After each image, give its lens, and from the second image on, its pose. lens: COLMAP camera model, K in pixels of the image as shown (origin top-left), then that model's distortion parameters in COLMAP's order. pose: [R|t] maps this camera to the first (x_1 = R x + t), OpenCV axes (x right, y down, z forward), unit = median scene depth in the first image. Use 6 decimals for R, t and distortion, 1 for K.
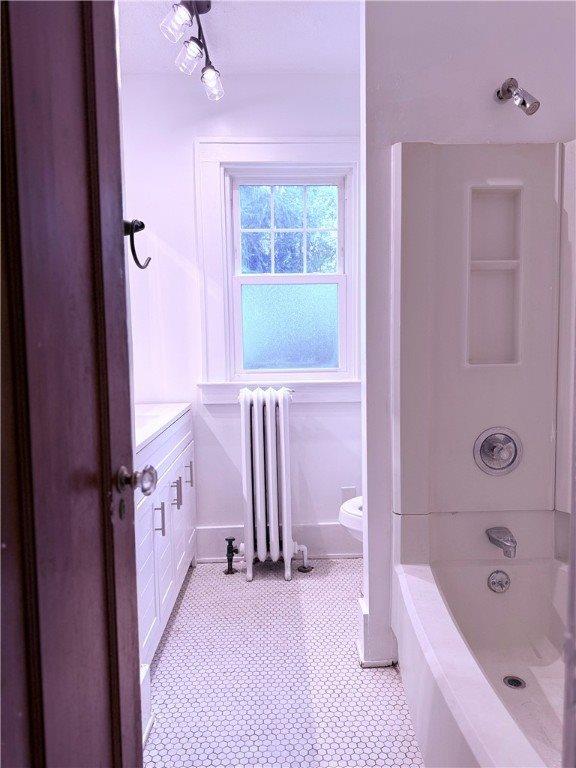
lens RADIAL K [[544.0, 0, 289.3], [0, 544.0, 387.2], [0, 0, 1]] dist [0.059391, -0.004678]
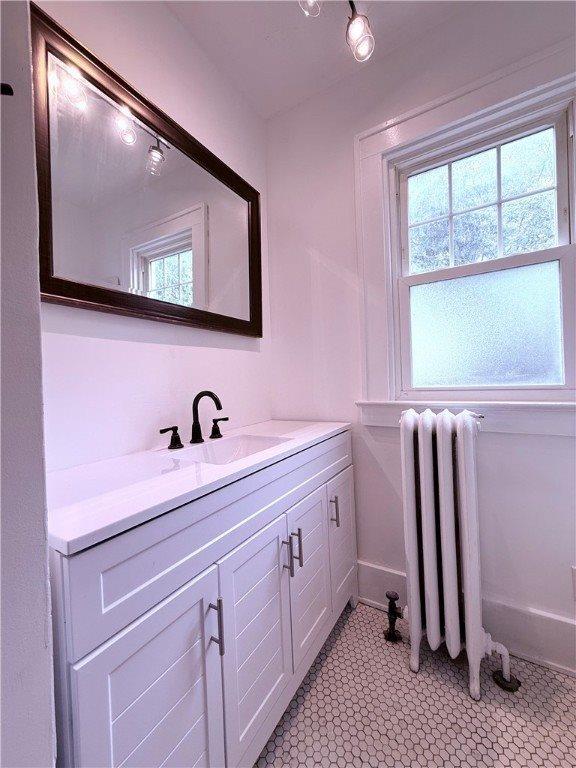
lens RADIAL K [[307.7, 0, 290.0], [0, 307.7, 382.4], [0, 0, 1]] dist [0.001200, 0.000038]
pose [[0.838561, -0.009725, -0.544720, 0.016798], [-0.021488, 0.998472, -0.050905, -0.010677], [0.544383, 0.054392, 0.837071, 0.524480]]
